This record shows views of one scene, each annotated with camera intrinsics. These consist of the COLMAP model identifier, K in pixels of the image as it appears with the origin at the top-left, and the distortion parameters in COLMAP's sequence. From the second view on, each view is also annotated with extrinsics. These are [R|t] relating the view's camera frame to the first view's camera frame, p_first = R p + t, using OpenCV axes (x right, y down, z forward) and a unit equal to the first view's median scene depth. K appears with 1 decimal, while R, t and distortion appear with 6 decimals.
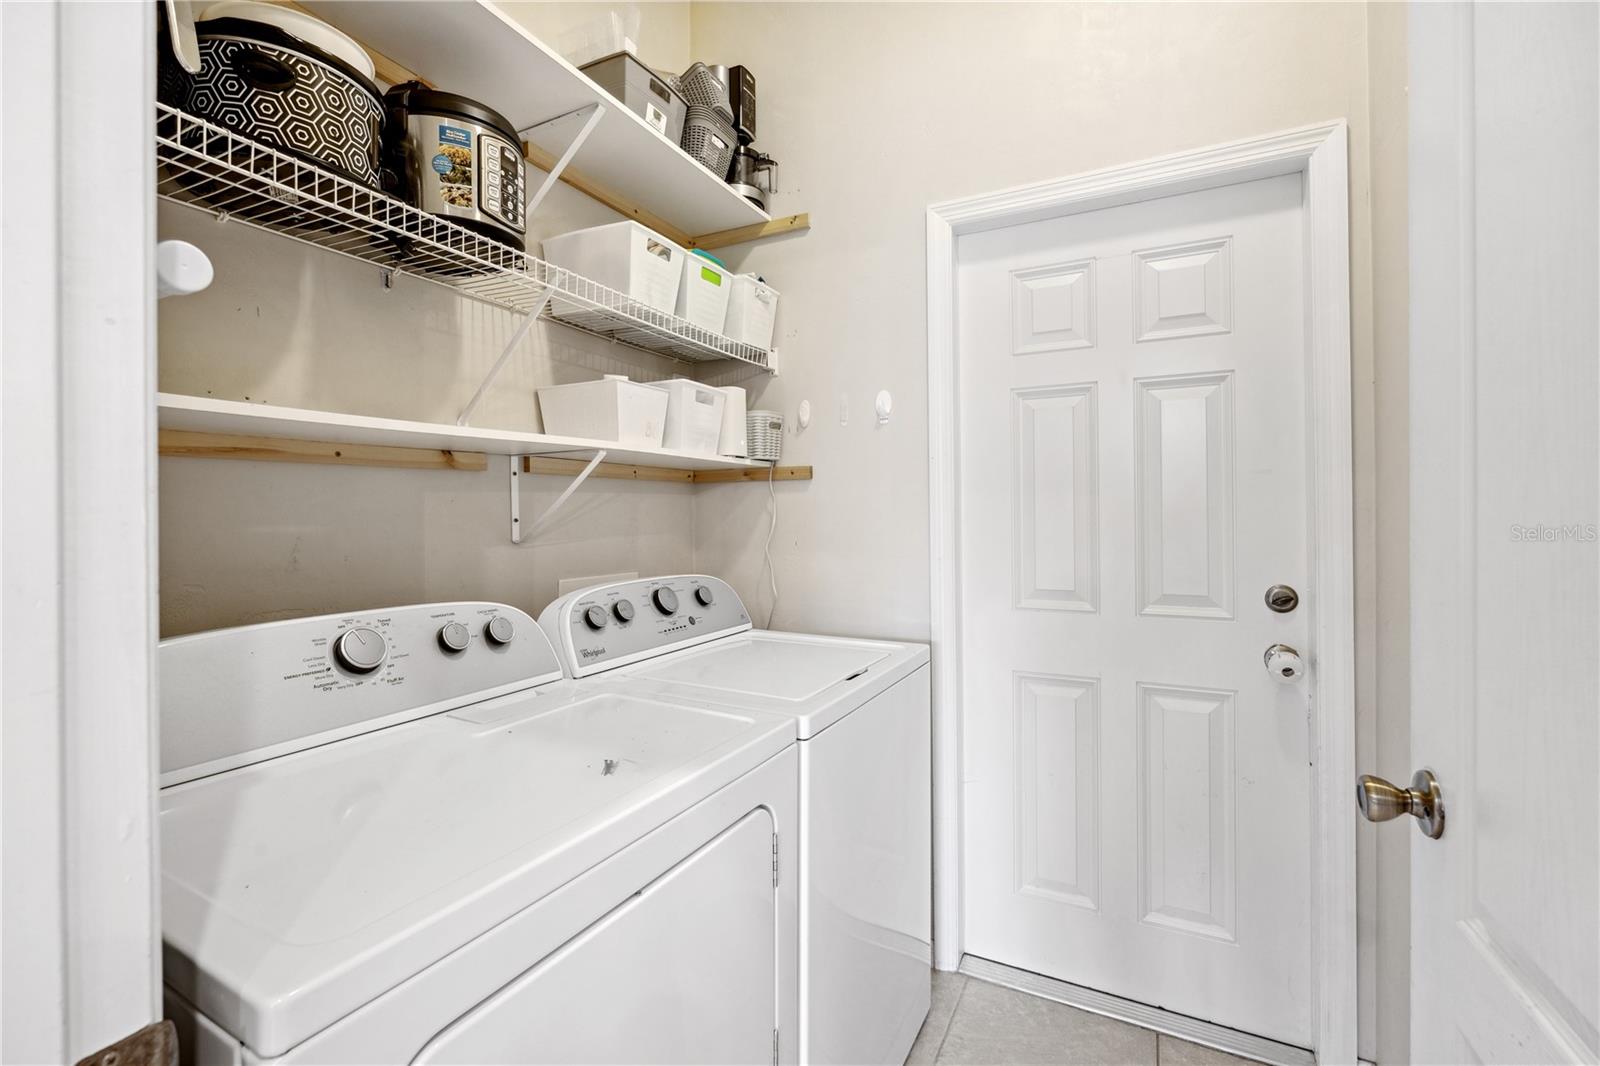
lens RADIAL K [[685.1, 0, 797.8], [0, 685.1, 516.9], [0, 0, 1]] dist [0.001796, 0.000064]
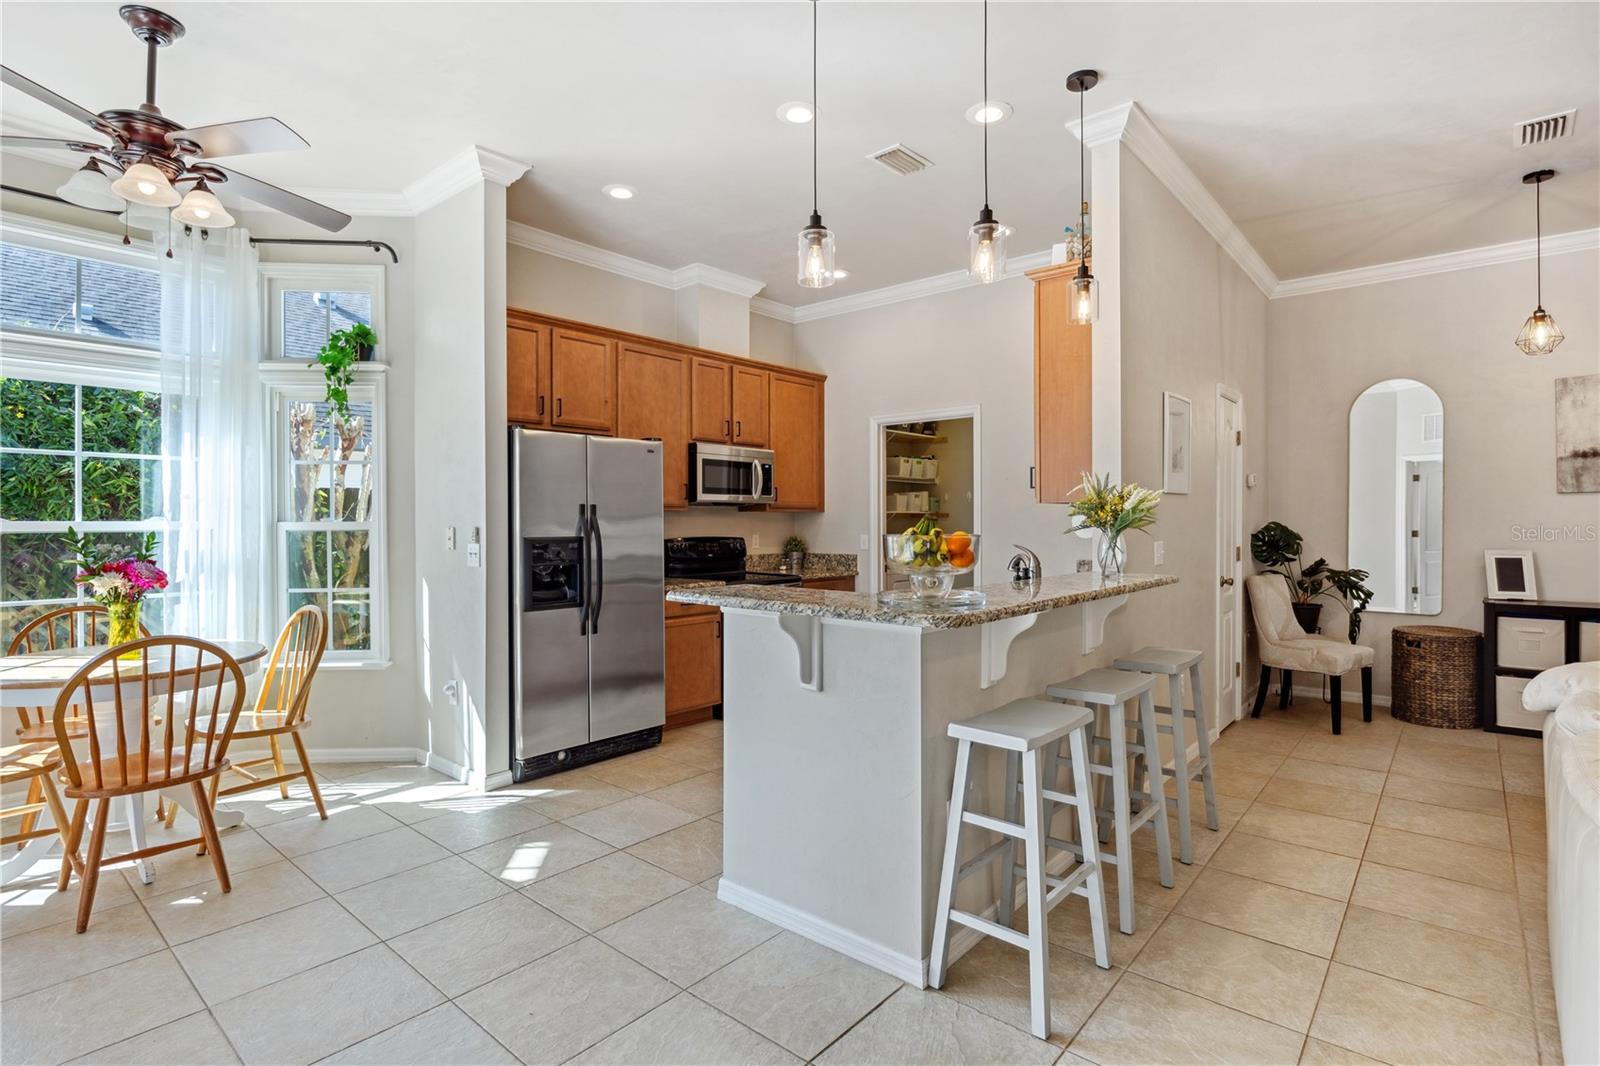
lens RADIAL K [[790.7, 0, 805.5], [0, 790.7, 532.9], [0, 0, 1]] dist [-0.029727, 0.001647]
pose [[0.973285, -0.000229, -0.229601, 0.270342], [0.002086, 0.999967, 0.007844, -0.010043], [0.229592, -0.008114, 0.973253, -3.460948]]
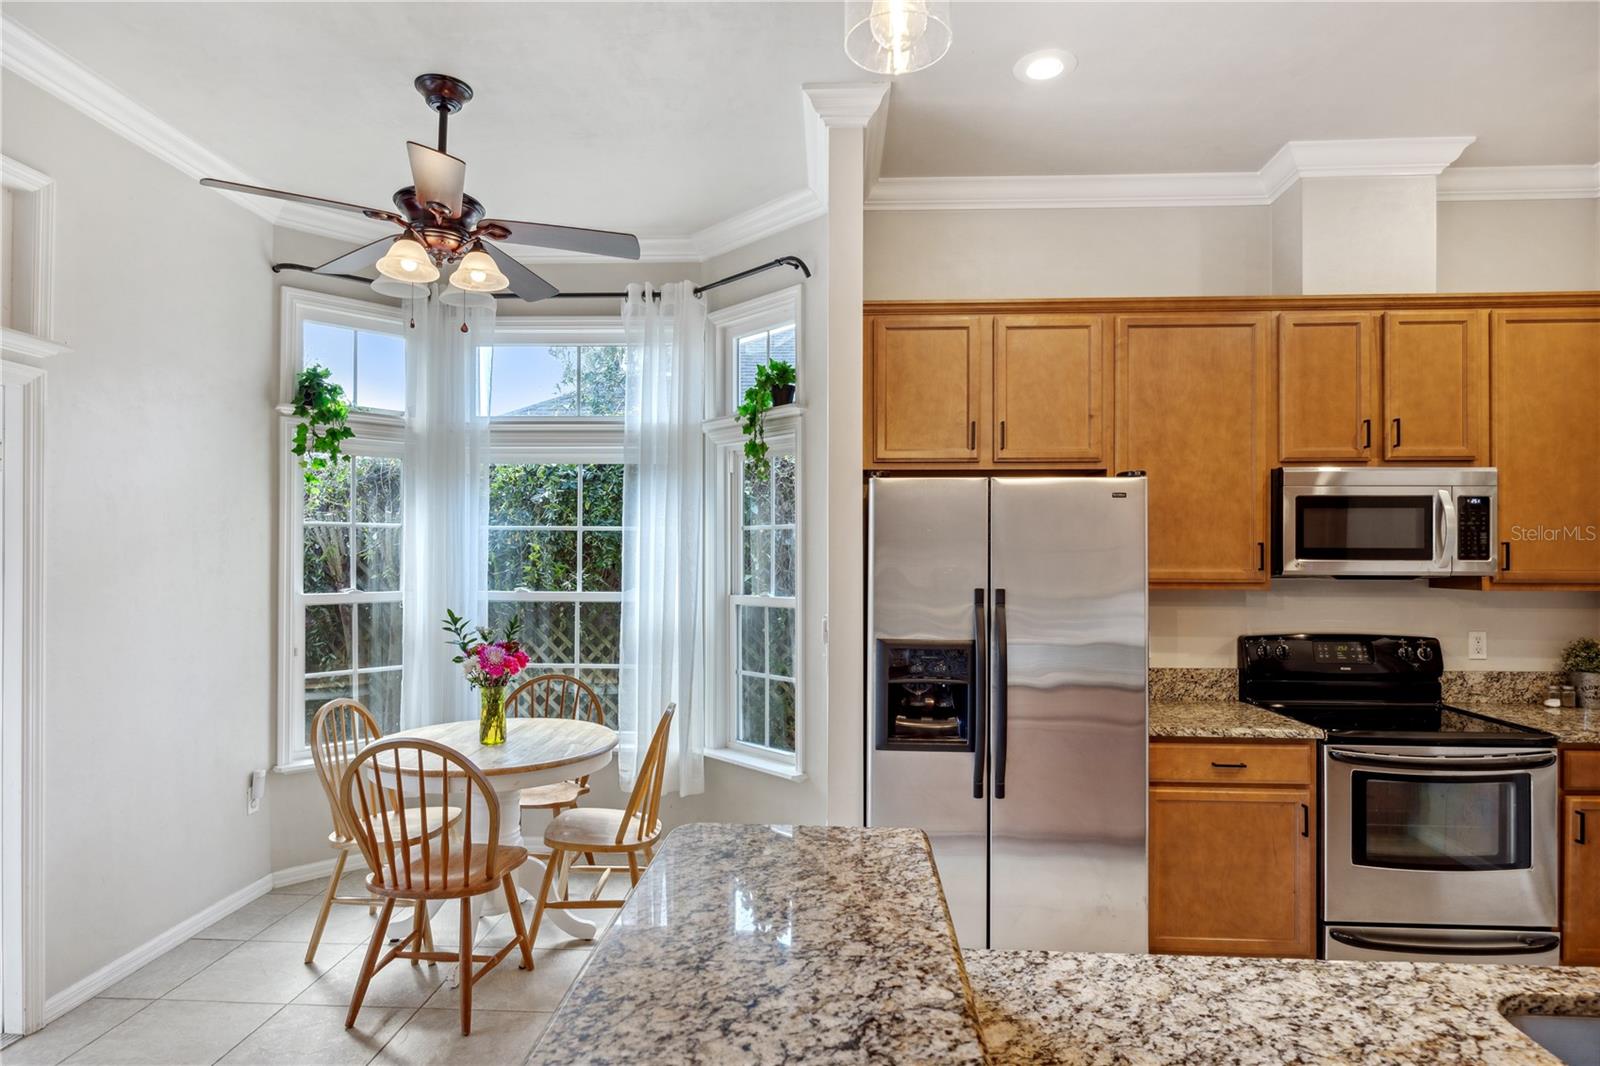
lens RADIAL K [[870.1, 0, 807.2], [0, 870.1, 549.6], [0, 0, 1]] dist [0.002335, -0.004441]
pose [[0.403399, -0.004629, -0.915013, 0.455386], [-0.007785, 0.999934, -0.008491, -0.141912], [0.914991, 0.010549, 0.403336, -2.215228]]
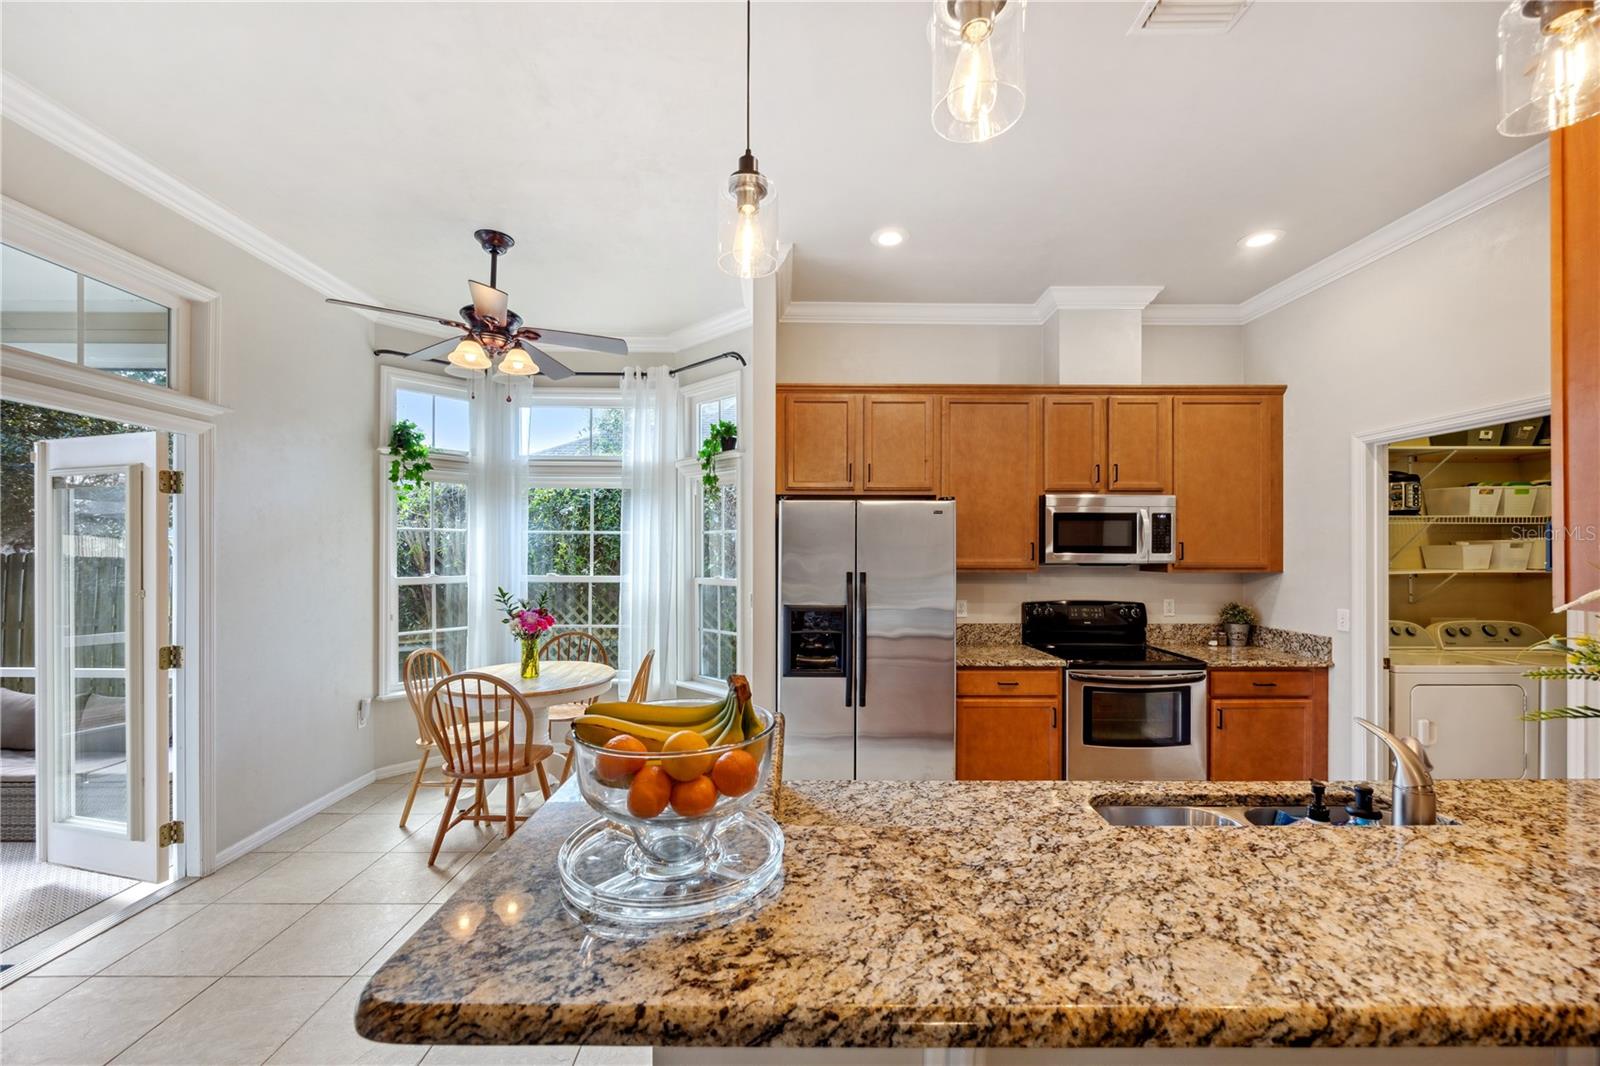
lens RADIAL K [[618.8, 0, 804.6], [0, 618.8, 549.1], [0, 0, 1]] dist [-0.001623, 0.000148]
pose [[0.459107, -0.001287, -0.888380, 0.643957], [-0.006880, 0.999964, -0.005004, -0.141972], [0.888354, 0.008409, 0.459082, -2.205282]]
